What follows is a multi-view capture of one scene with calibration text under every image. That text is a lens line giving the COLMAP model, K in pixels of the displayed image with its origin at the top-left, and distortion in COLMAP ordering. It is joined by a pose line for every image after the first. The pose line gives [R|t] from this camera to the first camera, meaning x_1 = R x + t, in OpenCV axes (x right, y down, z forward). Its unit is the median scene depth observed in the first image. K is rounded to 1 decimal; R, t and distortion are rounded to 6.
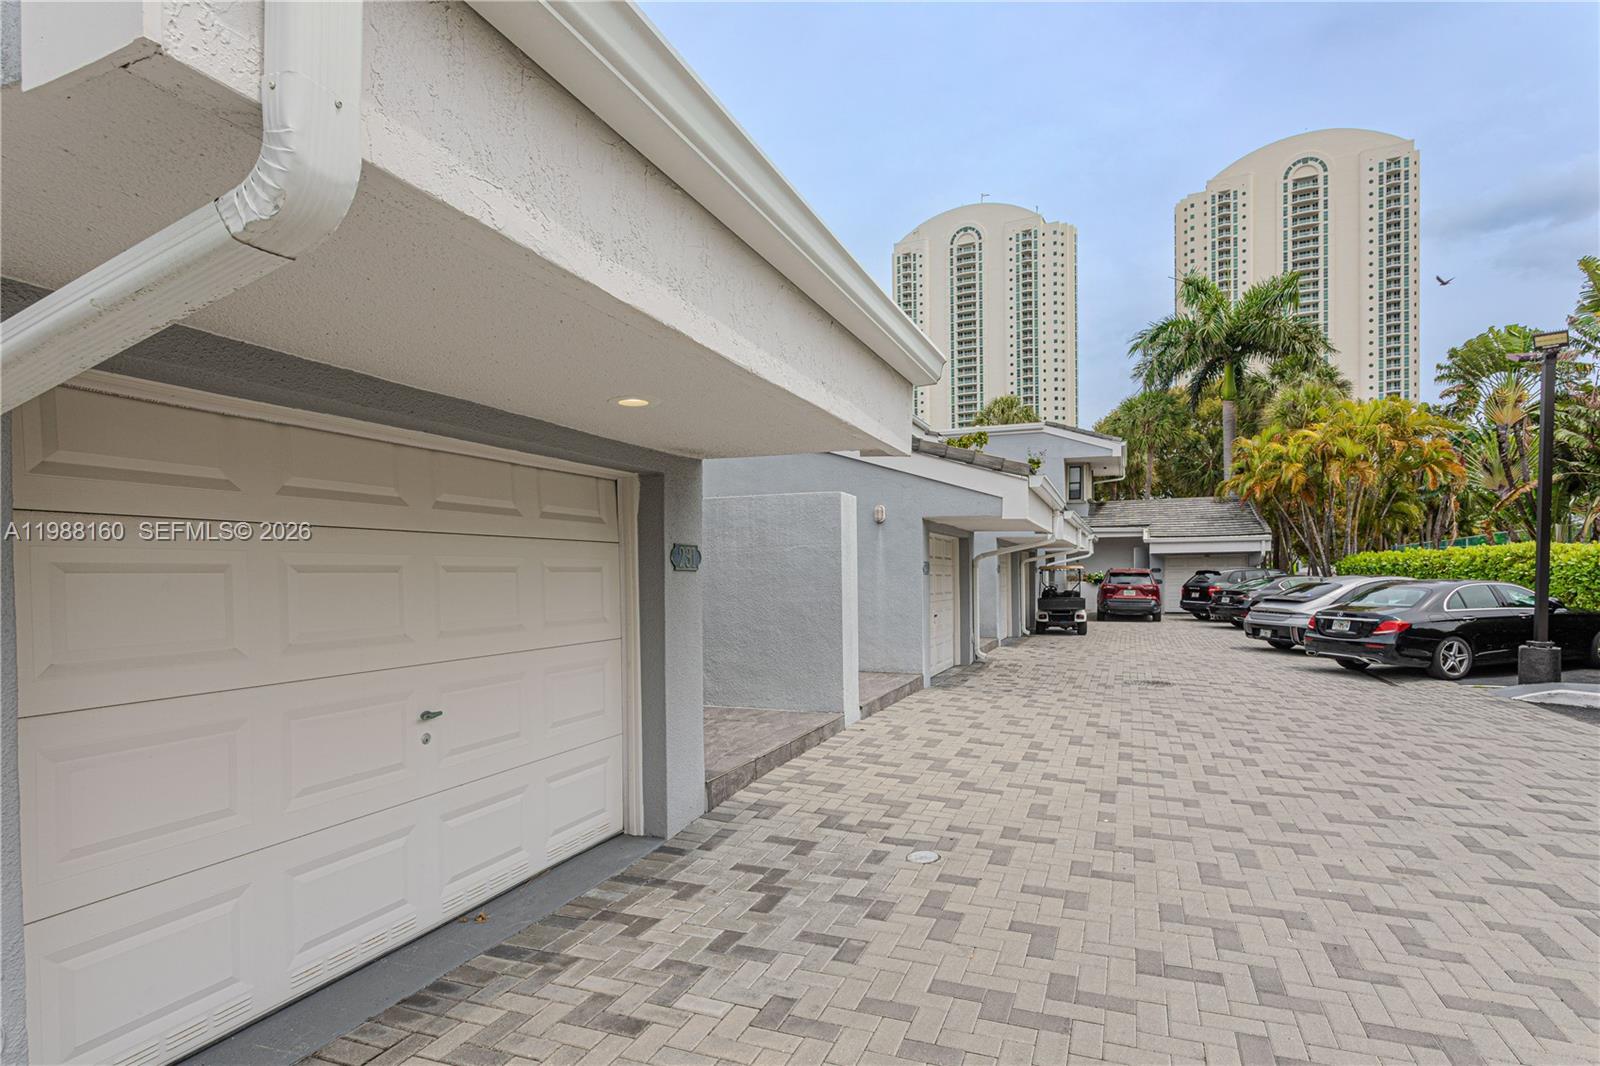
lens RADIAL K [[806.9, 0, 803.0], [0, 806.9, 581.3], [0, 0, 1]] dist [-0.001990, 0.000138]
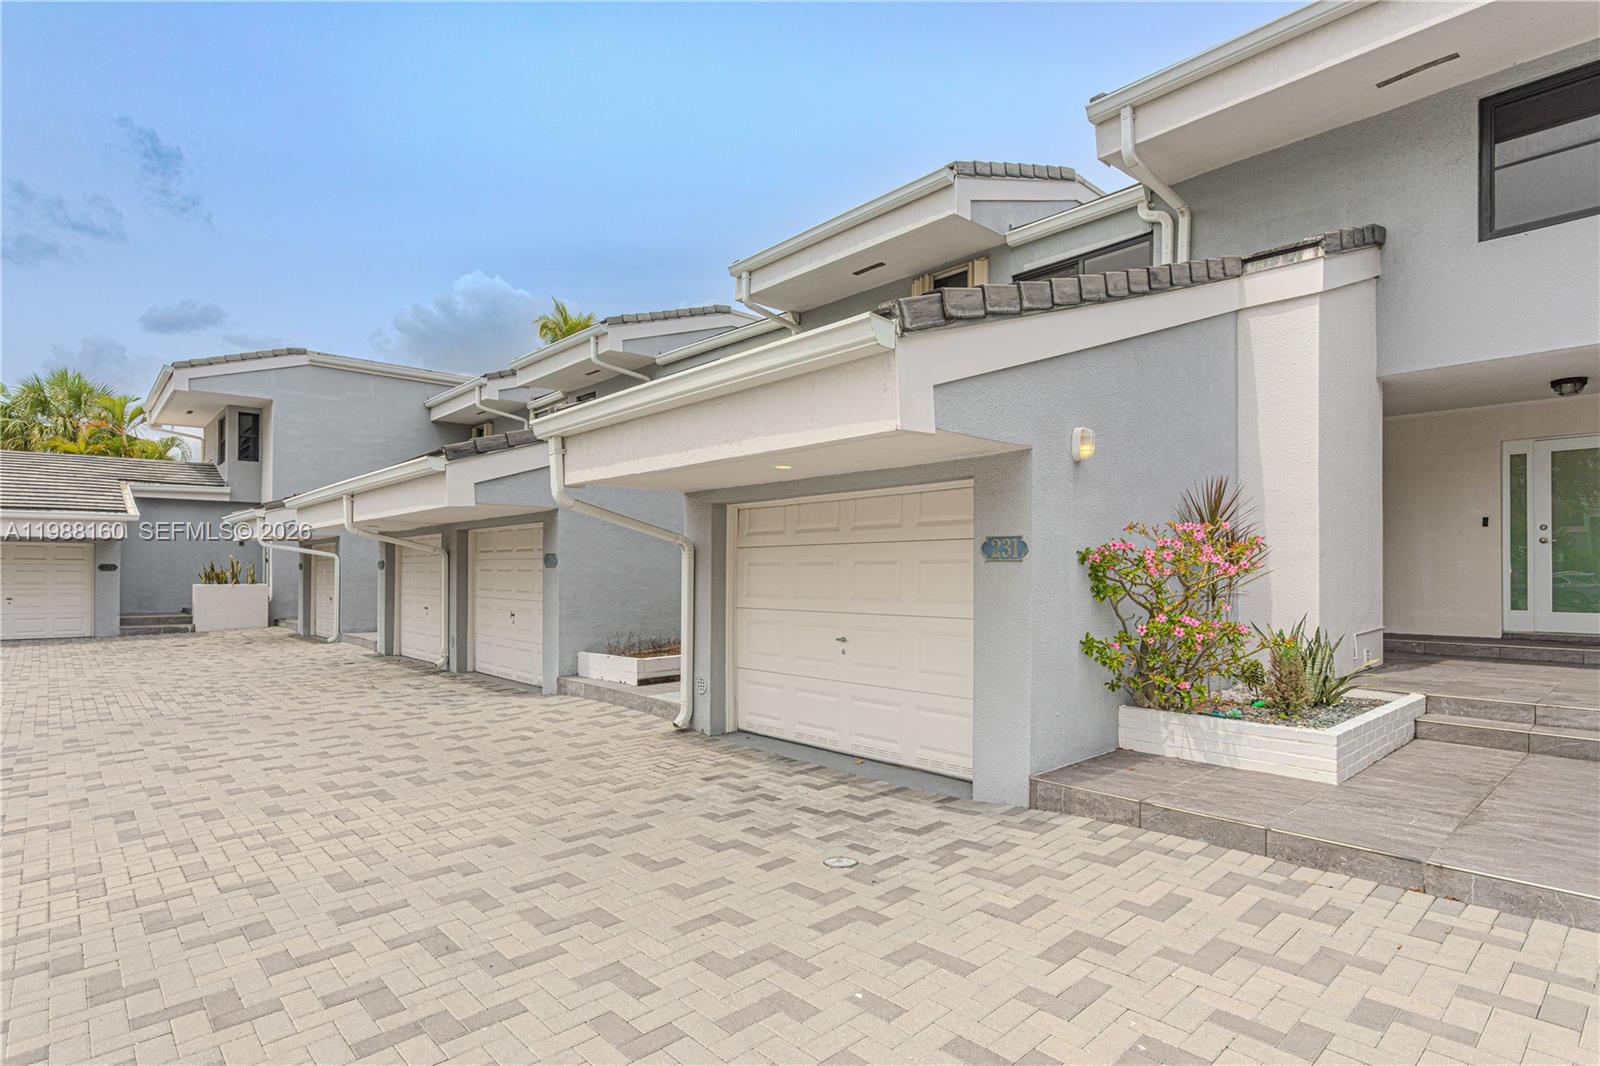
lens RADIAL K [[803.7, 0, 804.4], [0, 803.7, 564.8], [0, 0, 1]] dist [0.001939, 0.000667]
pose [[-0.425567, 0.001562, -0.904926, 1.097415], [-0.001053, 0.999997, 0.002221, -0.013157], [0.904926, 0.001898, -0.425564, 1.458479]]
